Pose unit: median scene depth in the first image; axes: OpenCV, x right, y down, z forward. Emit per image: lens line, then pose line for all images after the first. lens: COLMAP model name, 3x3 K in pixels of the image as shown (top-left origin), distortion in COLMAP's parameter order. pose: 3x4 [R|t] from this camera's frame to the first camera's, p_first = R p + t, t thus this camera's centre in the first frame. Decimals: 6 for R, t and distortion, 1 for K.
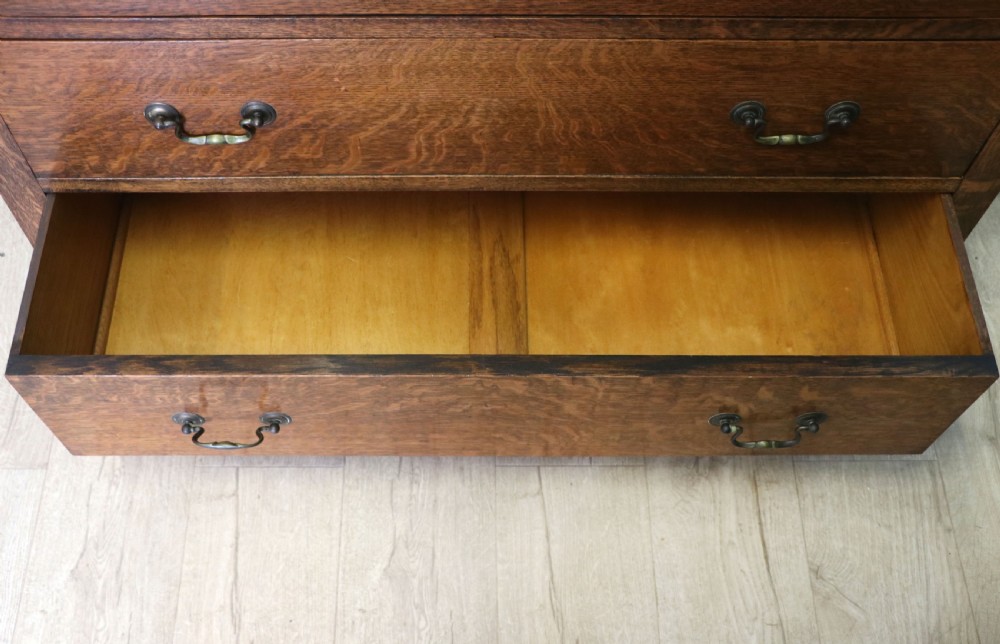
lens RADIAL K [[1058.7, 0, 480.9], [0, 1058.7, 373.2], [0, 0, 1]] dist [-0.142266, 0.240283]
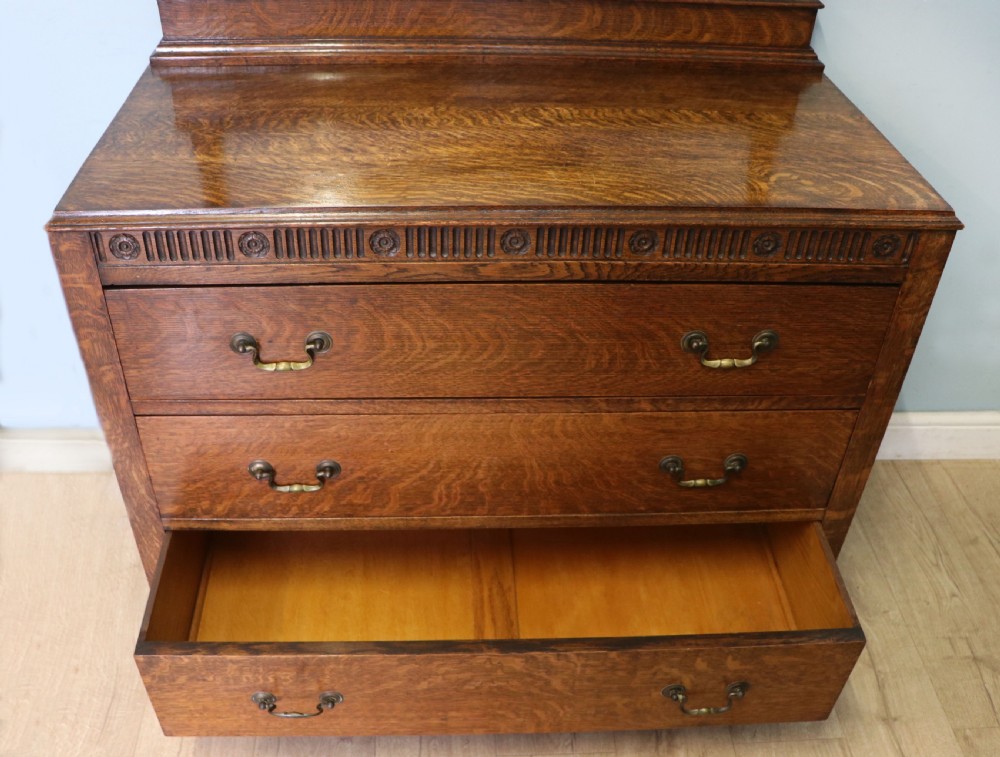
lens RADIAL K [[982.2, 0, 497.0], [0, 982.2, 416.4], [0, 0, 1]] dist [-0.203540, 0.185657]
pose [[0.998753, -0.011242, 0.048634, -0.047112], [0.028550, 0.927863, -0.371827, 0.179317], [-0.040946, 0.372752, 0.927027, -0.255657]]
